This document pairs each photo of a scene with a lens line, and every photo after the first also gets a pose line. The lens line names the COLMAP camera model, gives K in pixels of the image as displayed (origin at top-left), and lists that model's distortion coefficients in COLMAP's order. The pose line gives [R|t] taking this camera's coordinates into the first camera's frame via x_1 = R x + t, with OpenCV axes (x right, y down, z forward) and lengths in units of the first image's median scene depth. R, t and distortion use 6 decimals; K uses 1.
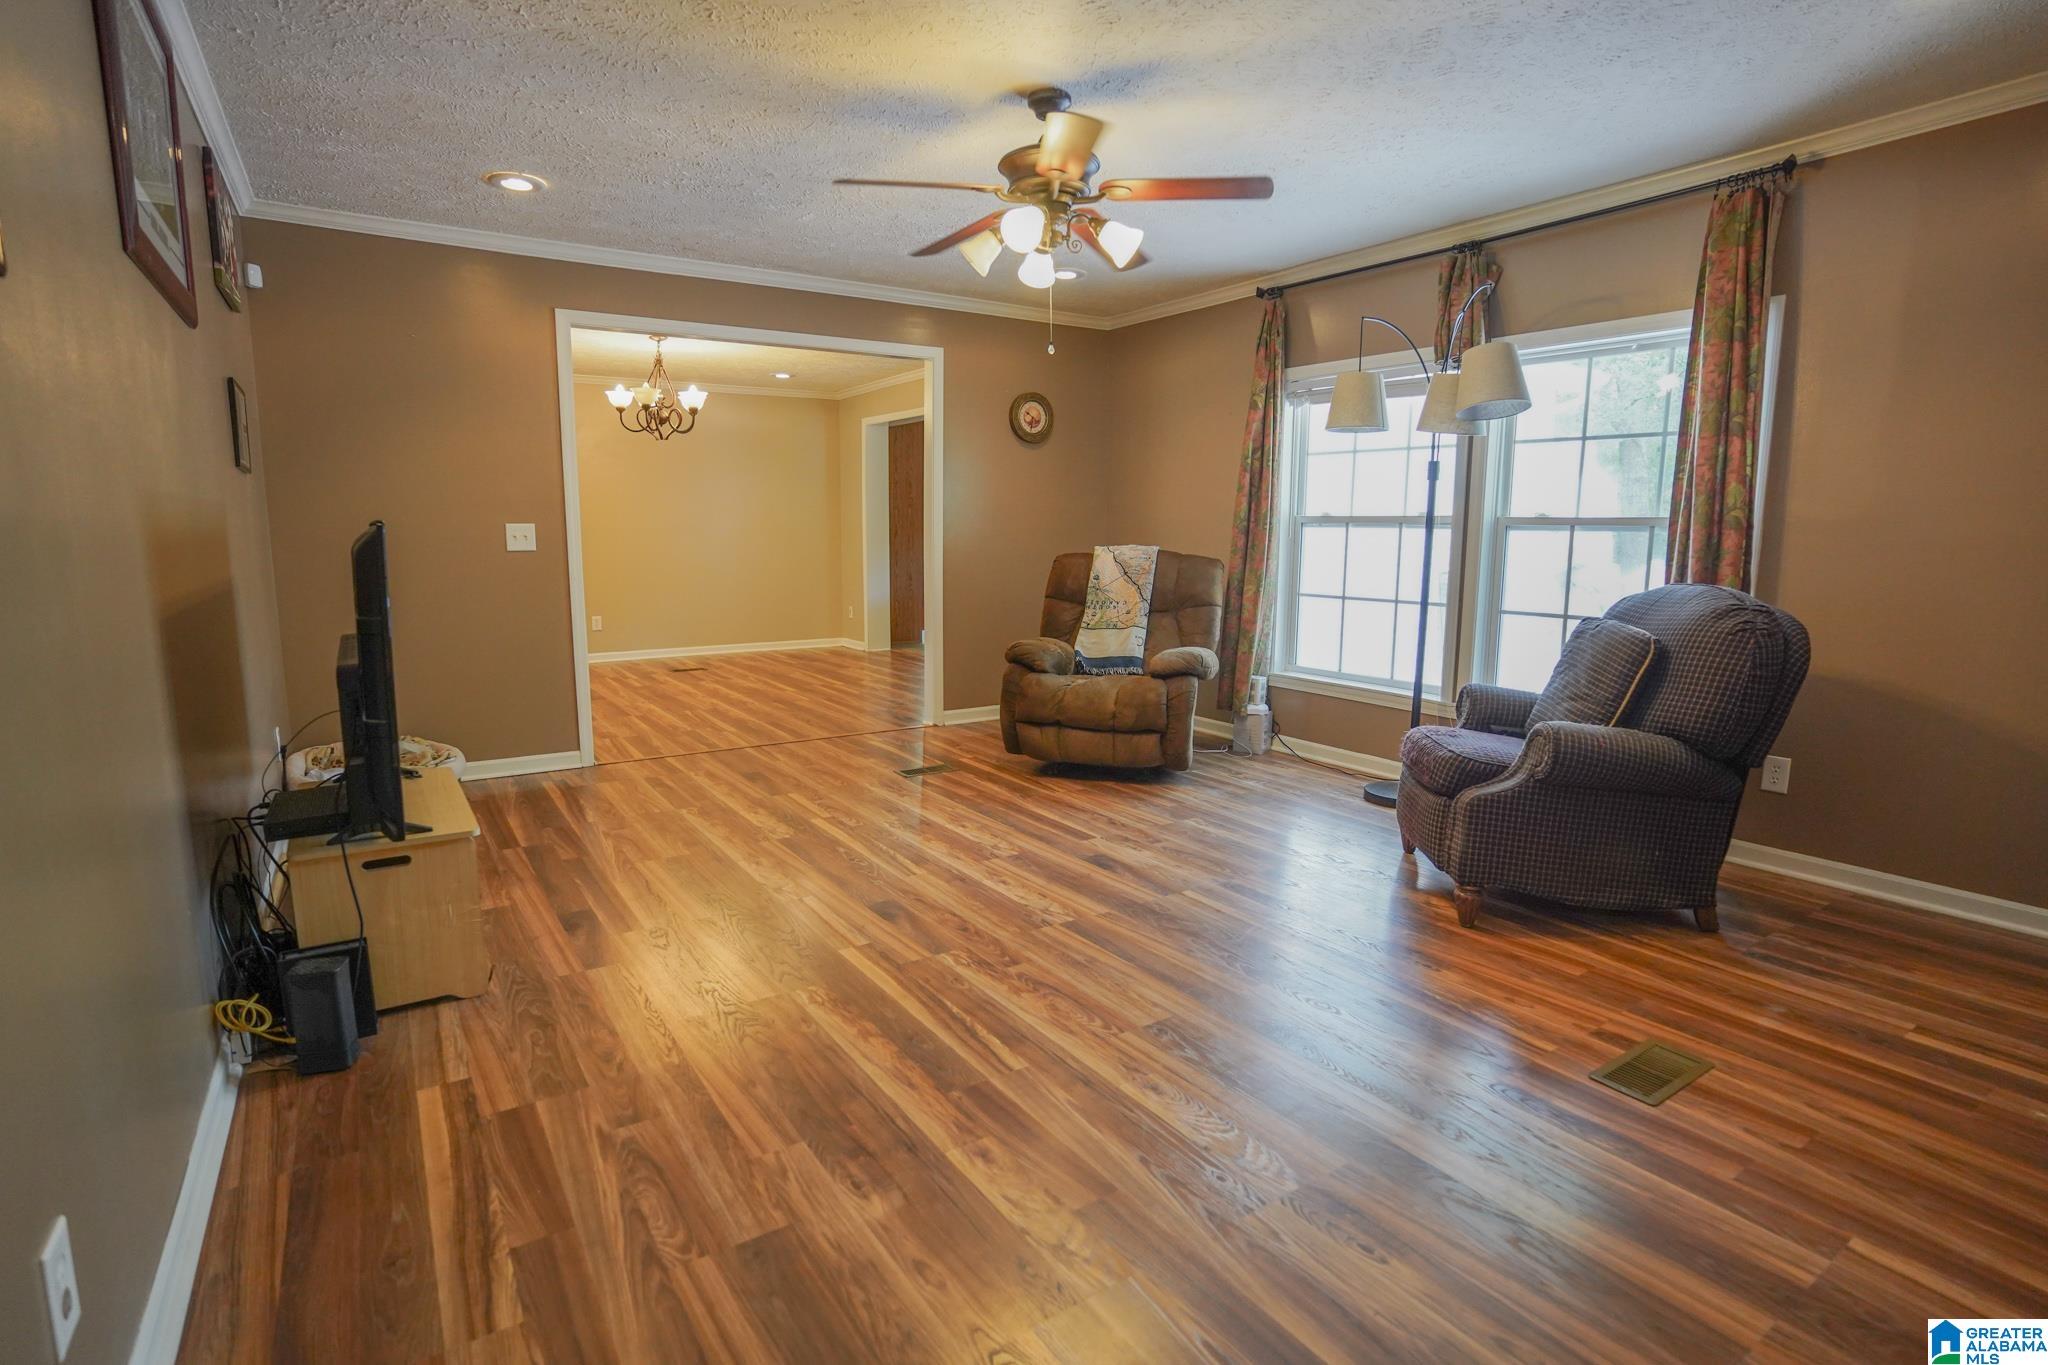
lens RADIAL K [[1008.2, 0, 1015.3], [0, 1008.2, 687.1], [0, 0, 1]] dist [-0.071190, 0.031379]
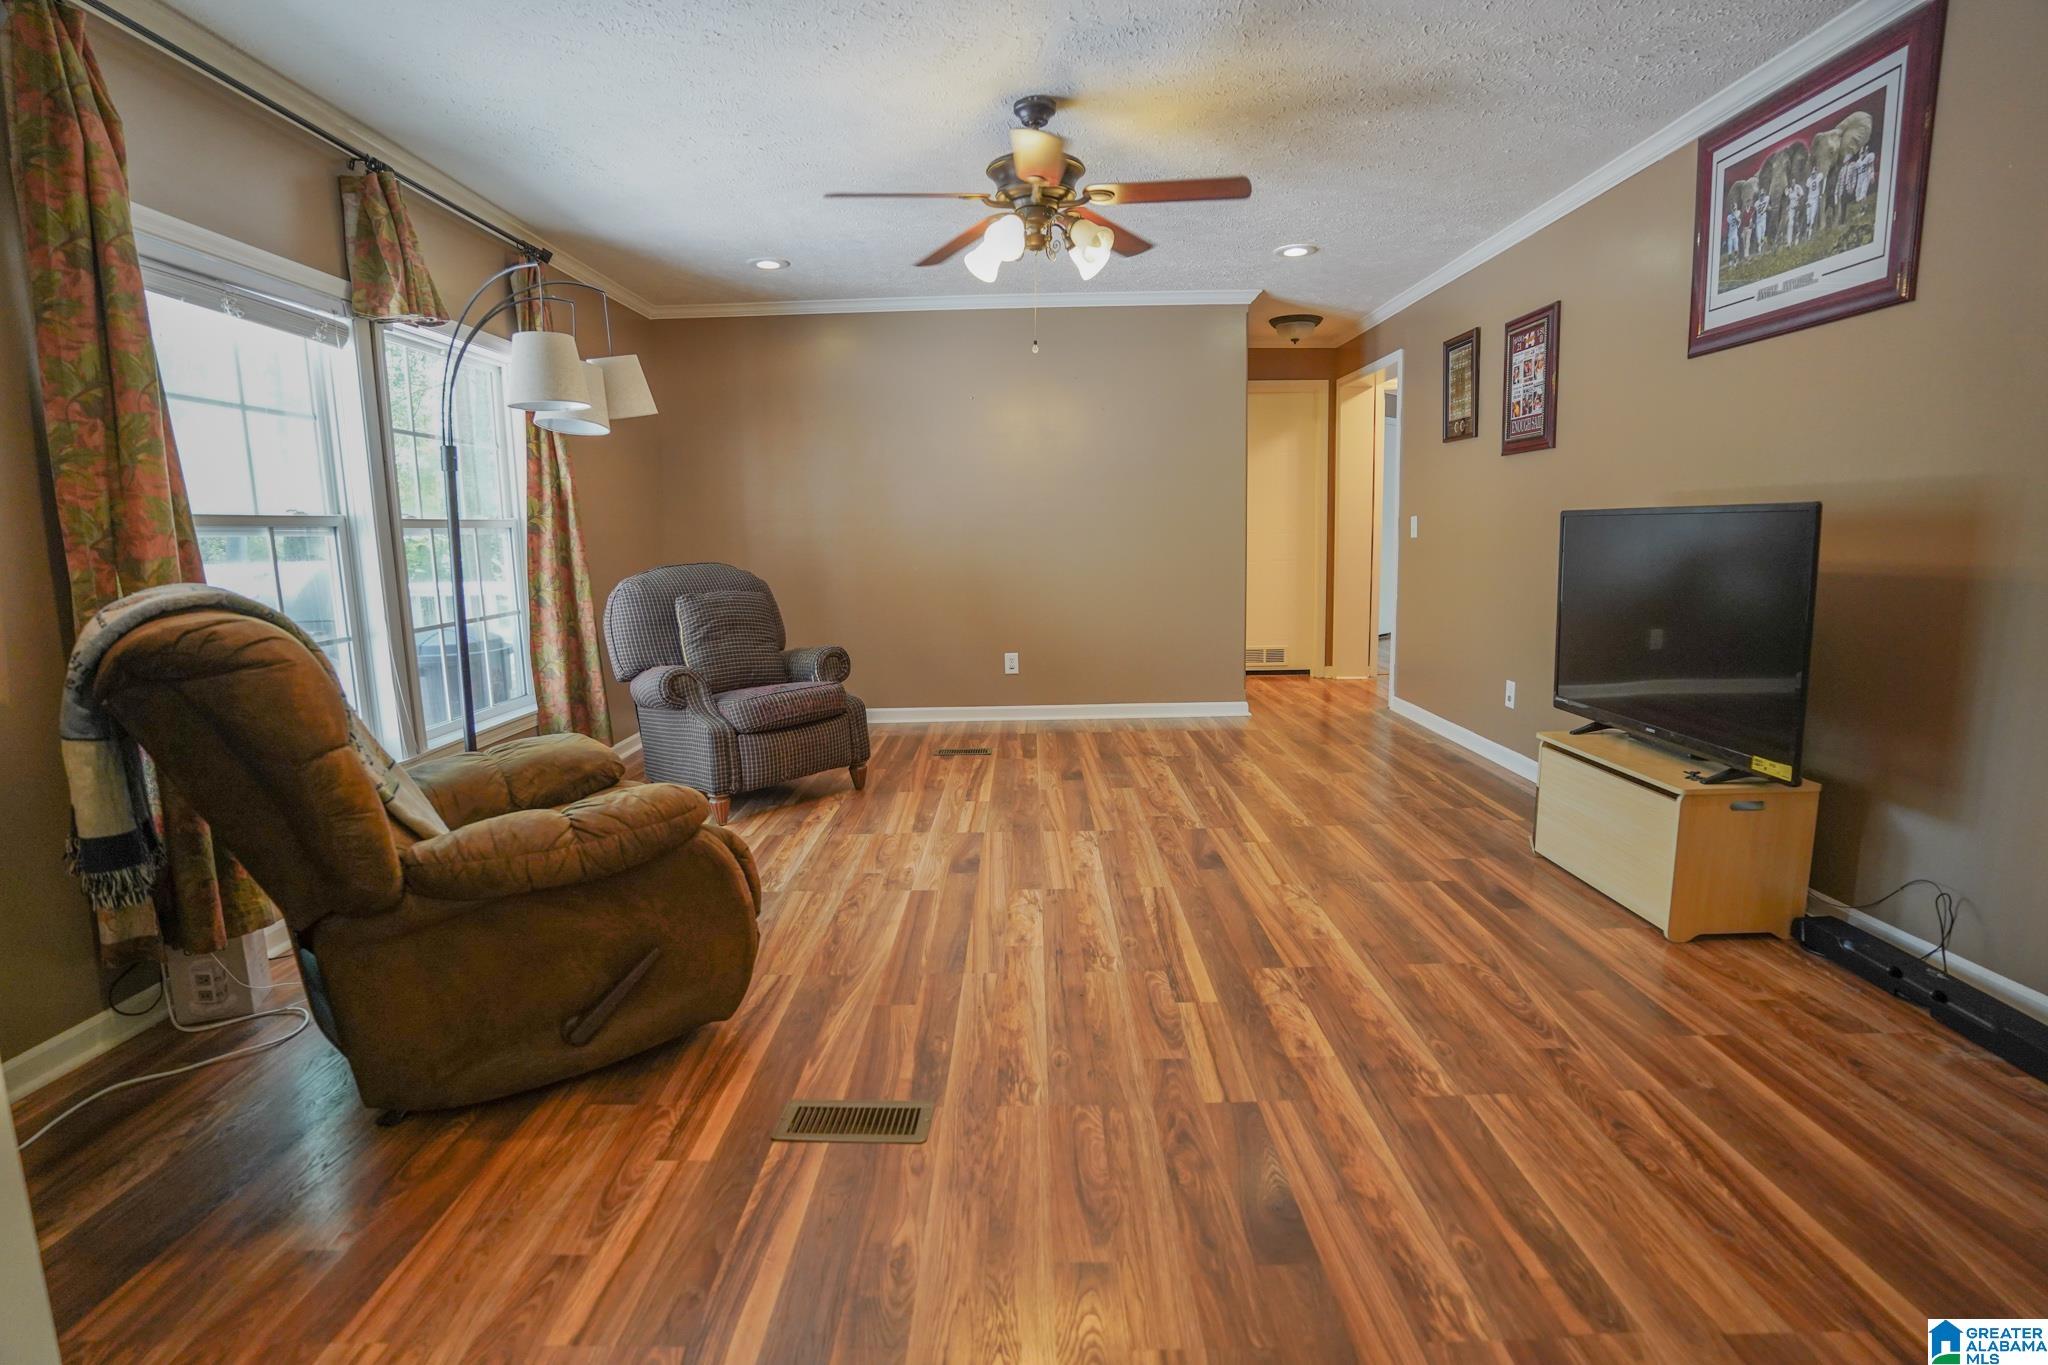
lens RADIAL K [[1008.2, 0, 1015.3], [0, 1008.2, 687.1], [0, 0, 1]] dist [-0.071190, 0.031379]
pose [[-0.827192, -0.075461, 0.556830, -0.455143], [0.102233, 0.954194, 0.281181, -0.246258], [-0.552542, 0.289517, -0.781587, 1.590495]]
